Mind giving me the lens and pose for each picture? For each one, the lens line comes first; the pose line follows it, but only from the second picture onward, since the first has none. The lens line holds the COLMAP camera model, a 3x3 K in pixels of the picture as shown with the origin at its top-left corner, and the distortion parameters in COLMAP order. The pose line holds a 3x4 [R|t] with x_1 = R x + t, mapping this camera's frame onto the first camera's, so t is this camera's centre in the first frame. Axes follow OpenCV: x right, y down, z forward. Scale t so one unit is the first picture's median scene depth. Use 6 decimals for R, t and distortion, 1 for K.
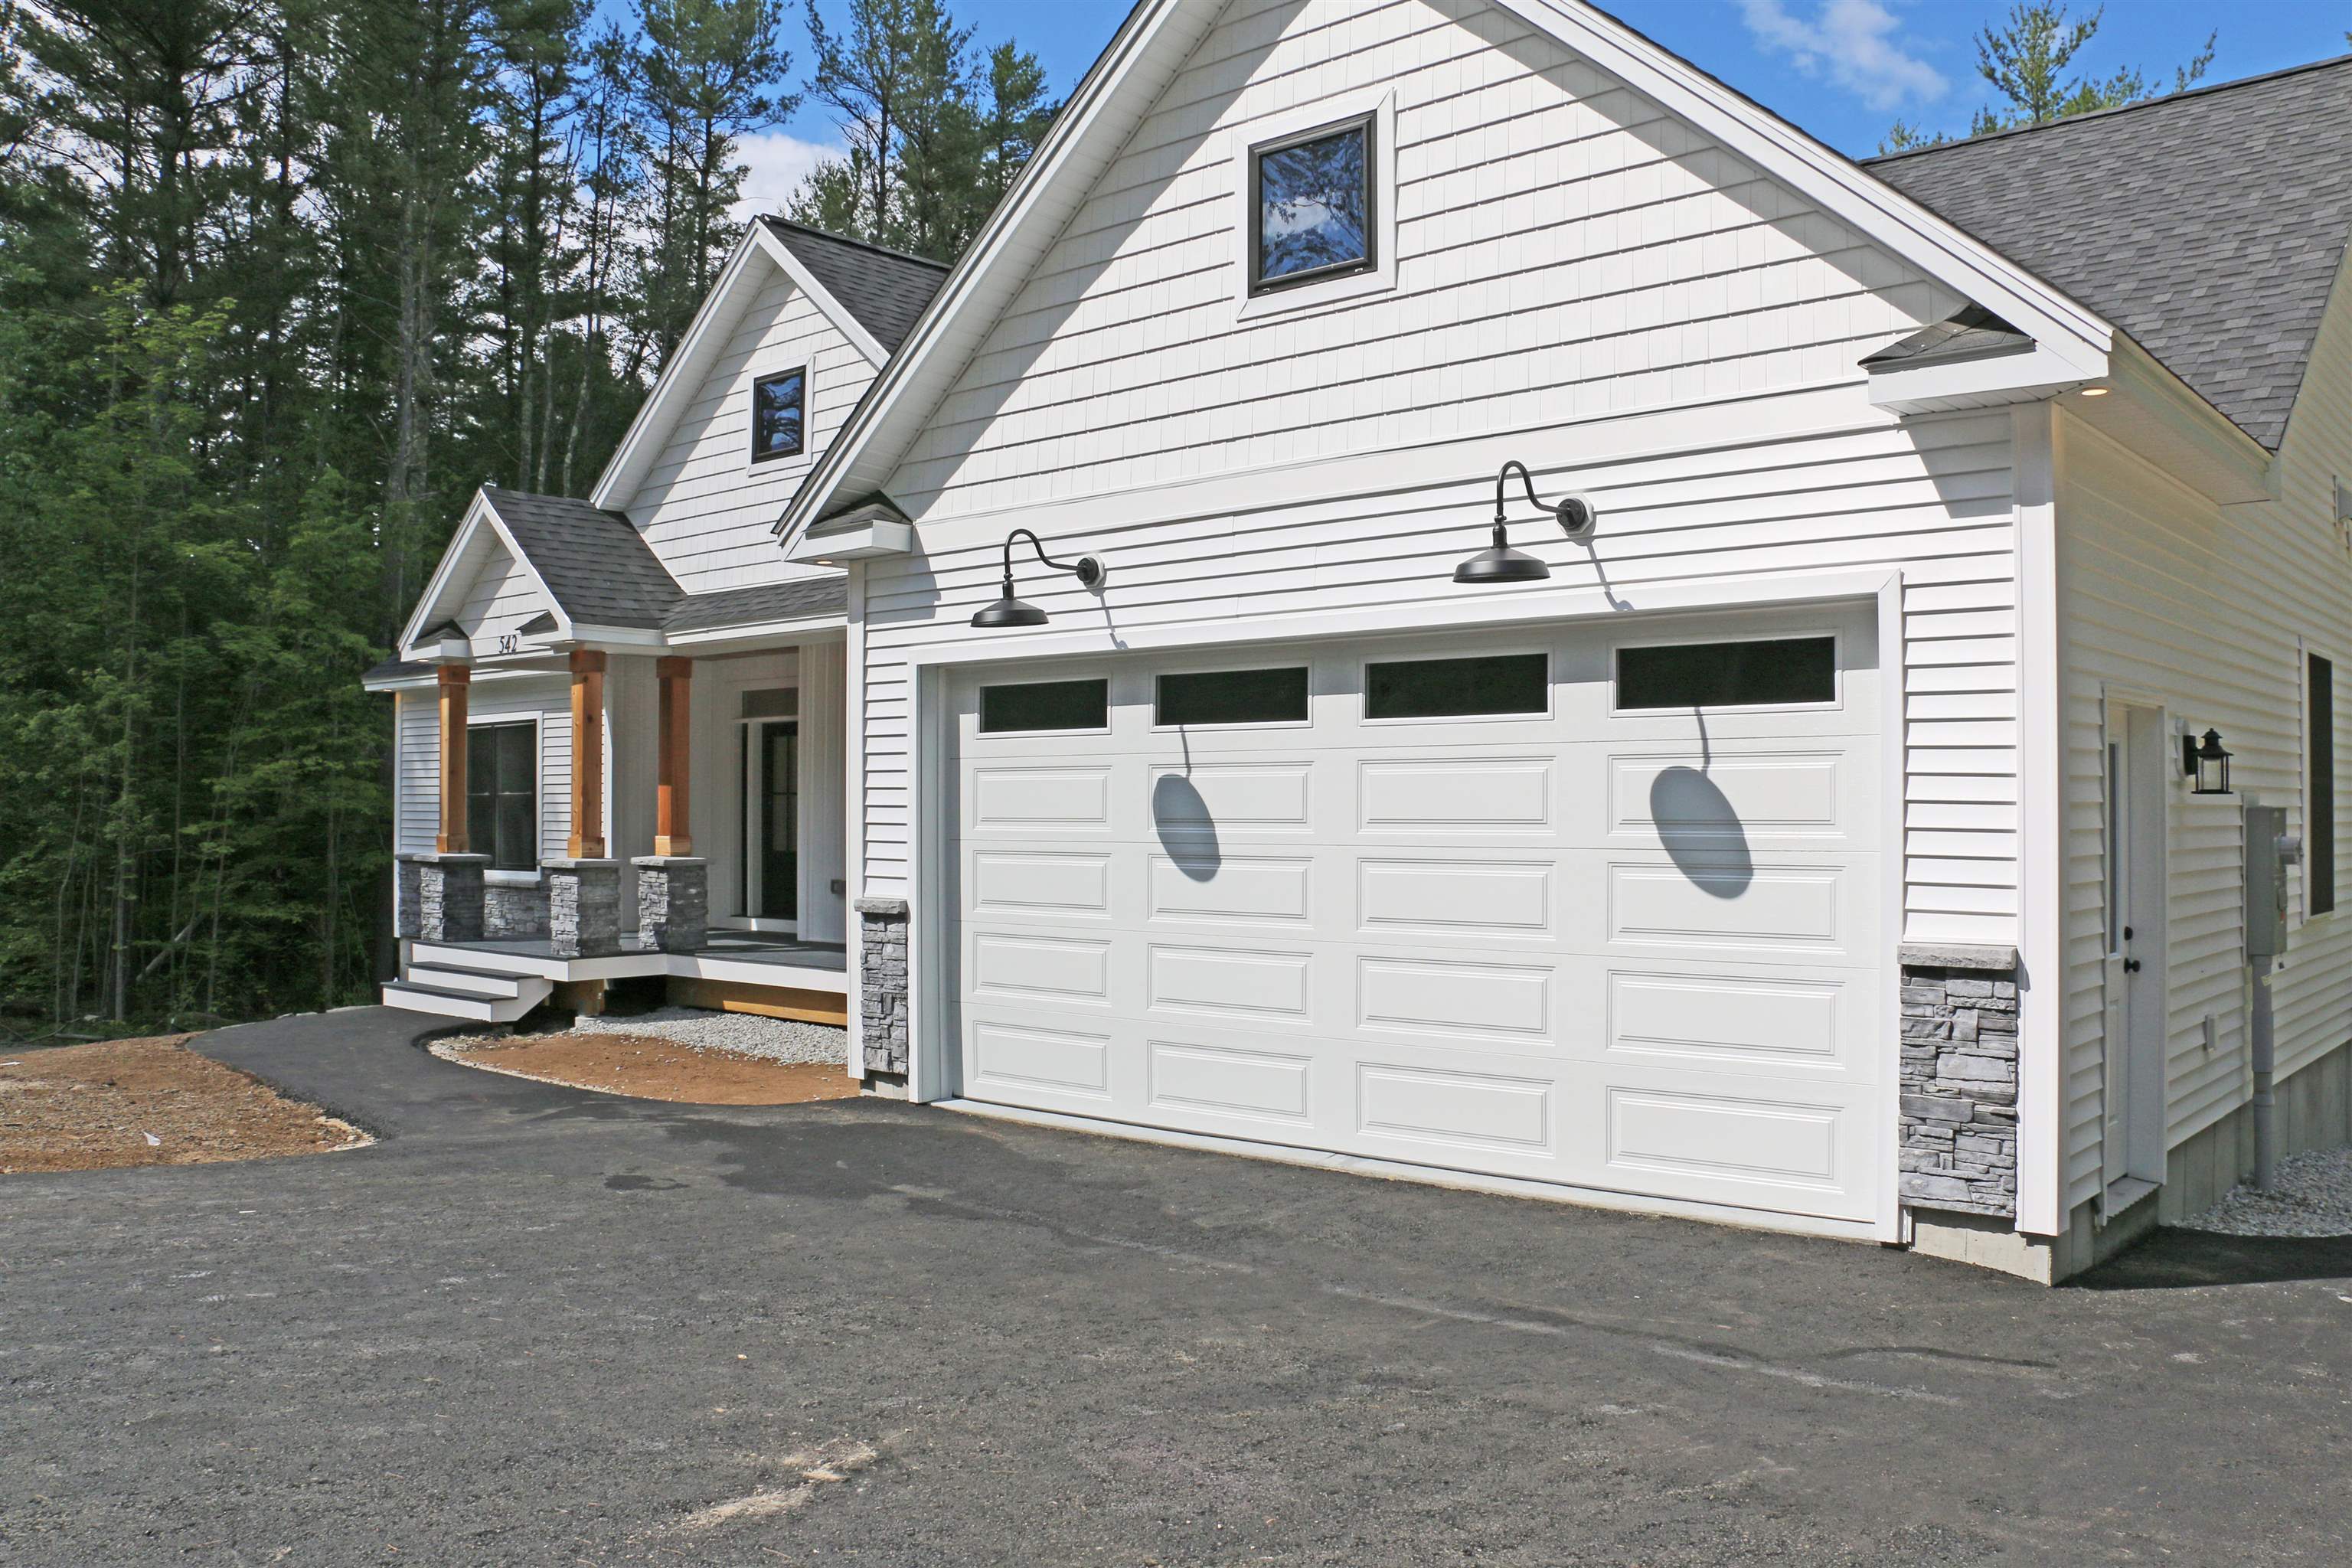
lens RADIAL K [[1904.1, 0, 1210.5], [0, 1904.1, 775.6], [0, 0, 1]] dist [-0.193072, 0.164494]
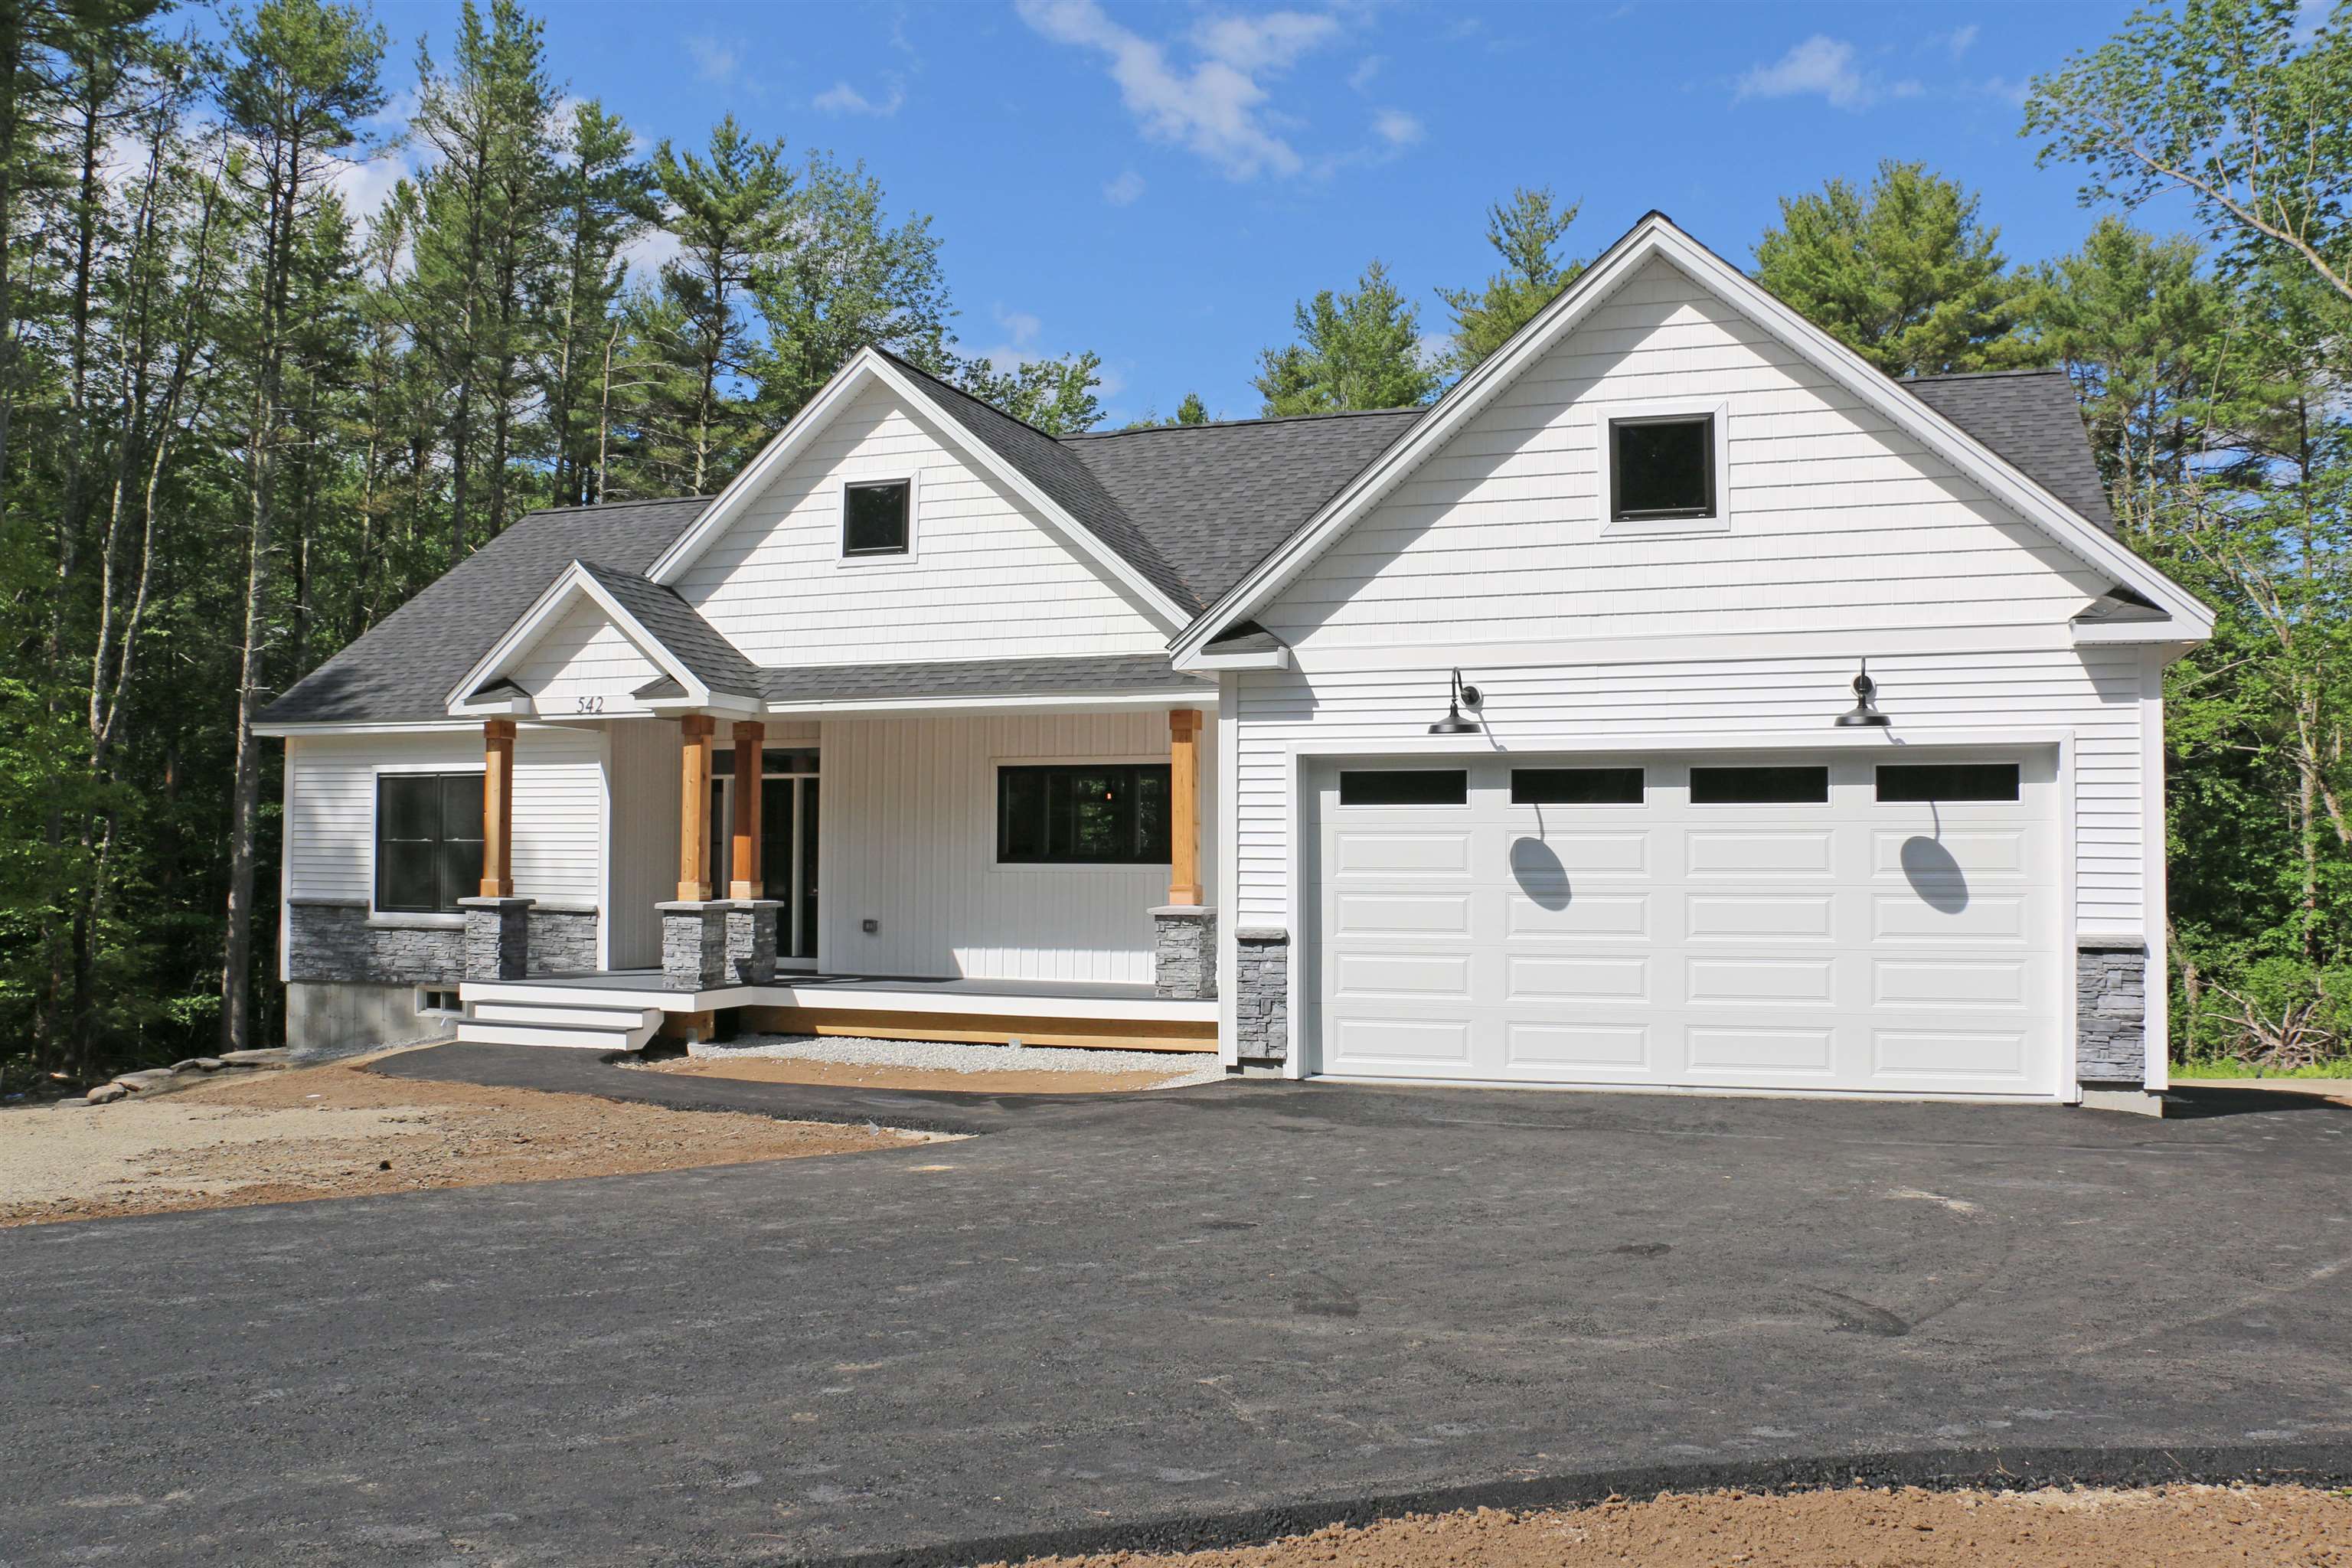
lens RADIAL K [[1904.1, 0, 1210.5], [0, 1904.1, 775.6], [0, 0, 1]] dist [-0.193072, 0.164494]
pose [[0.931801, 0.020498, 0.362389, -0.692533], [-0.011038, 0.999543, -0.028156, -0.004036], [-0.362800, 0.022235, 0.931602, -0.238898]]
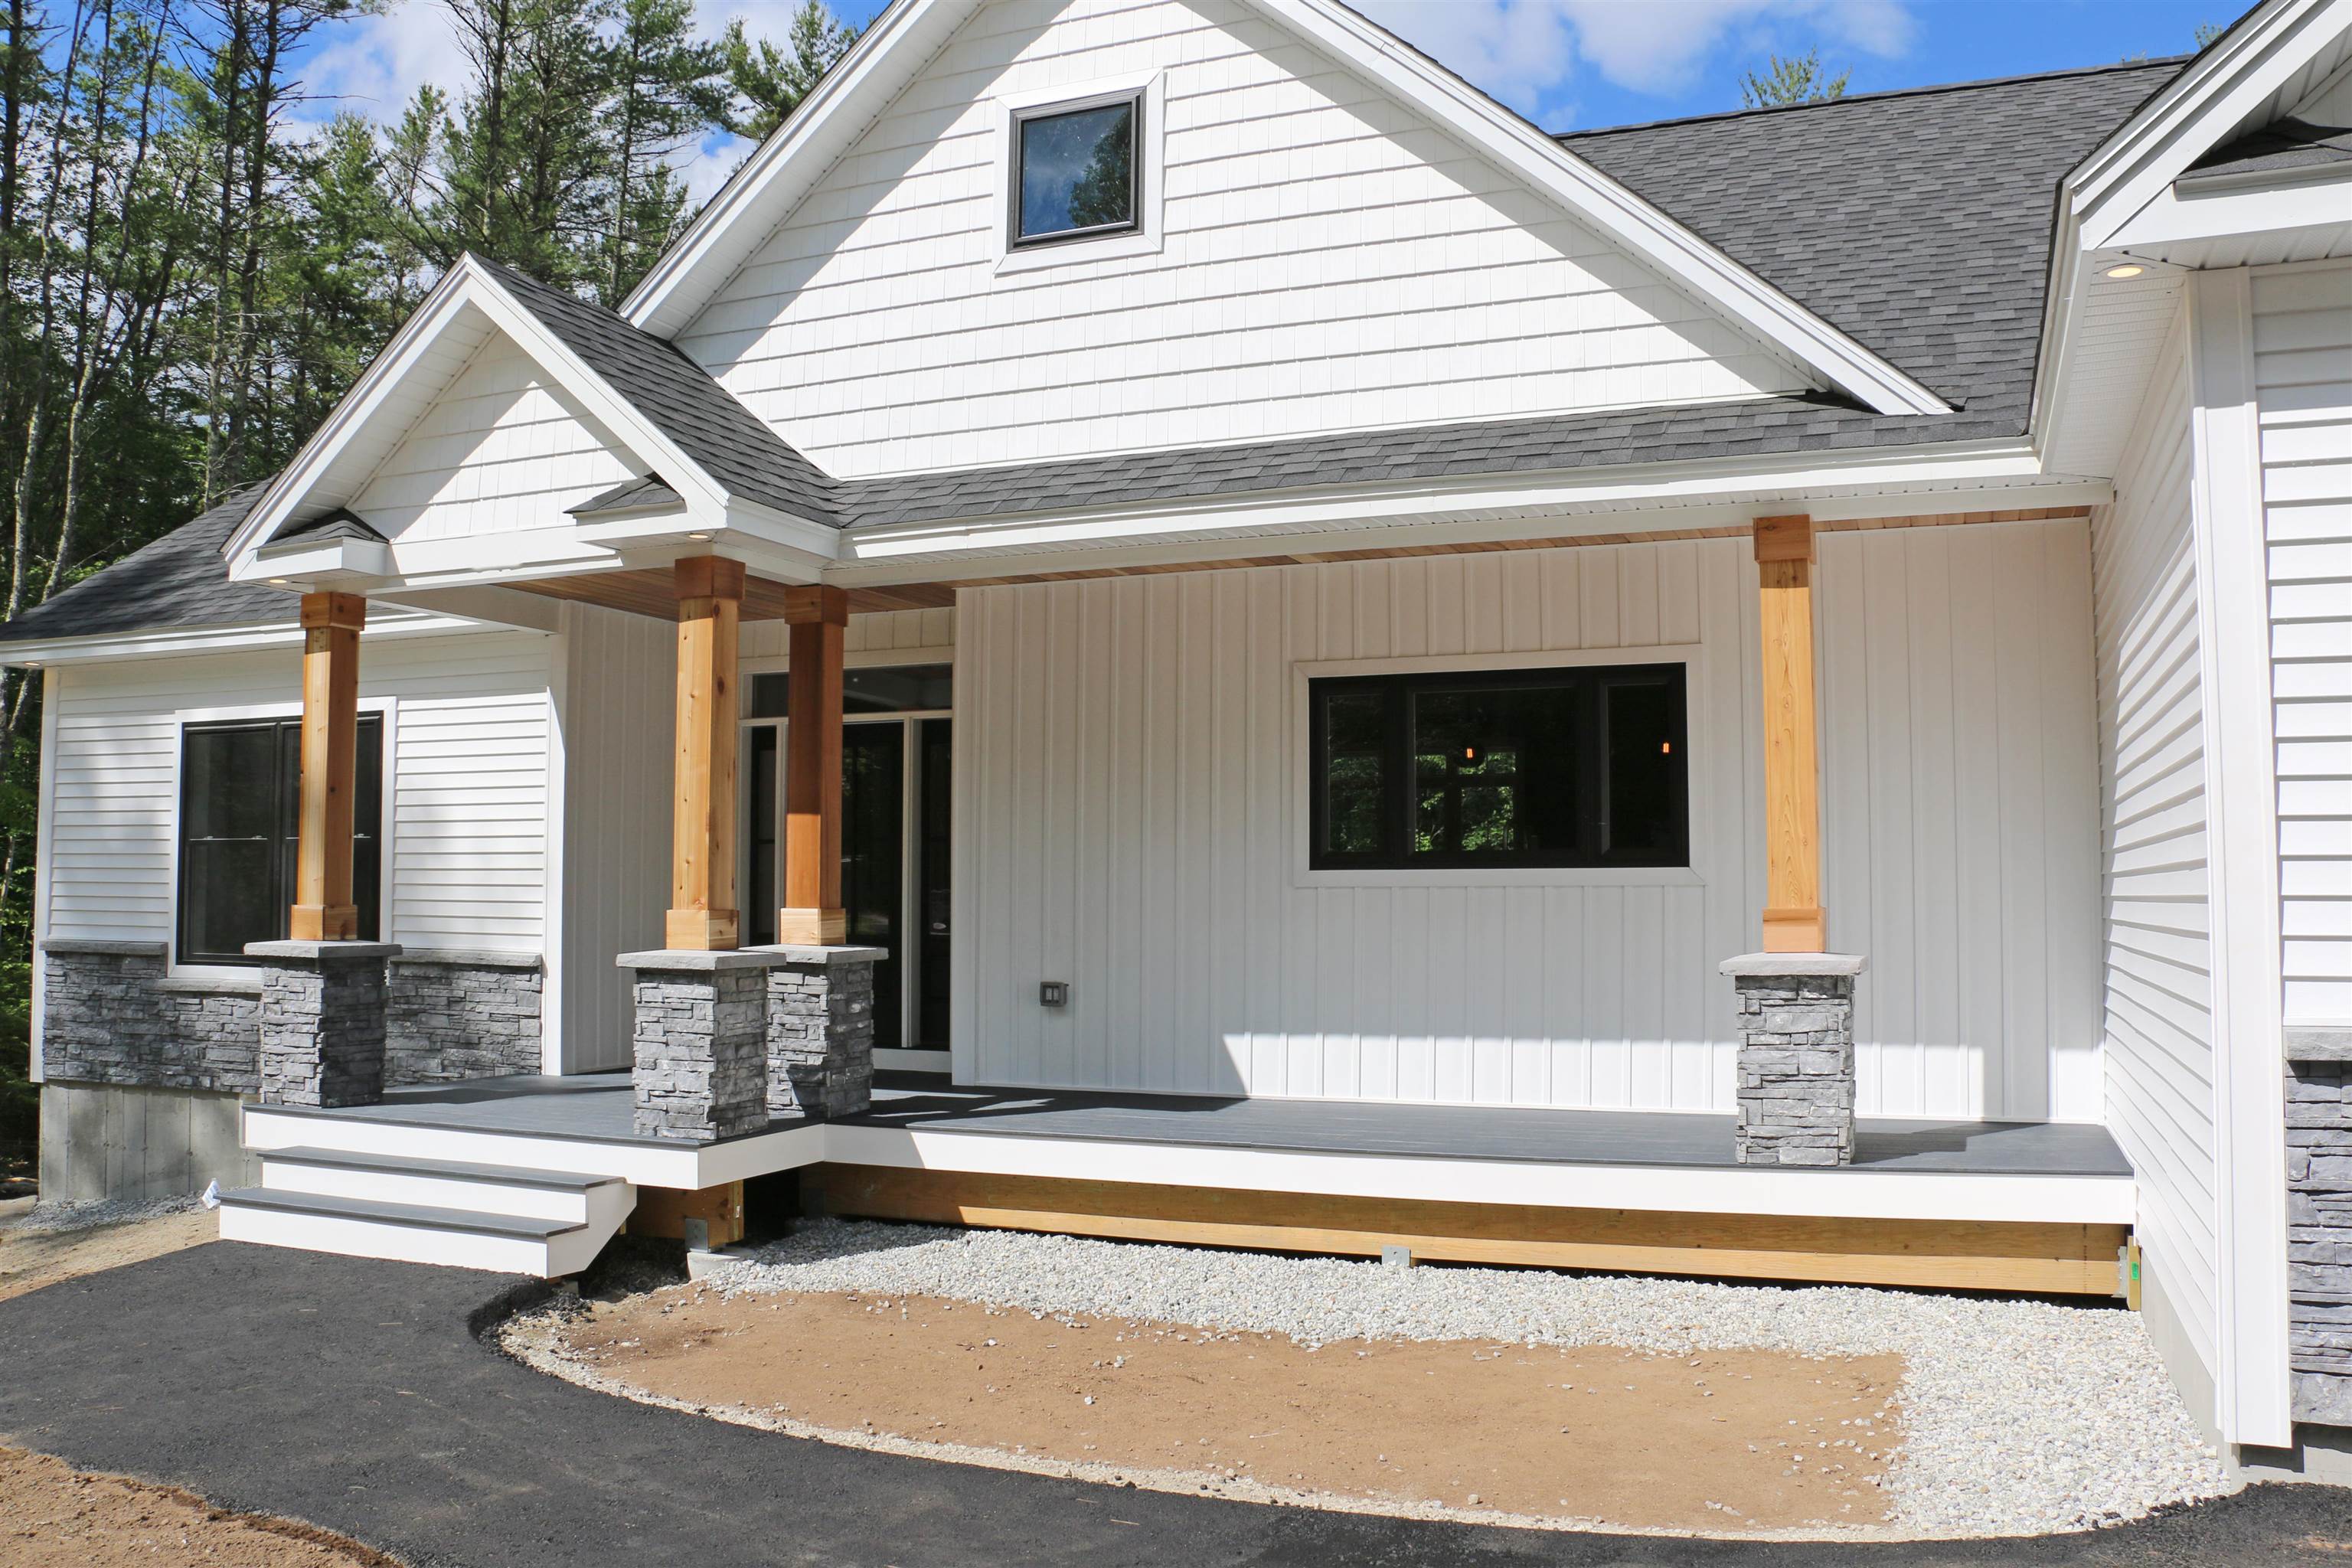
lens RADIAL K [[1904.1, 0, 1210.5], [0, 1904.1, 775.6], [0, 0, 1]] dist [-0.193072, 0.164494]
pose [[0.948461, 0.020388, 0.316236, -0.558010], [-0.006458, 0.998965, -0.045035, 0.027353], [-0.316827, 0.040672, 0.947611, 0.684959]]
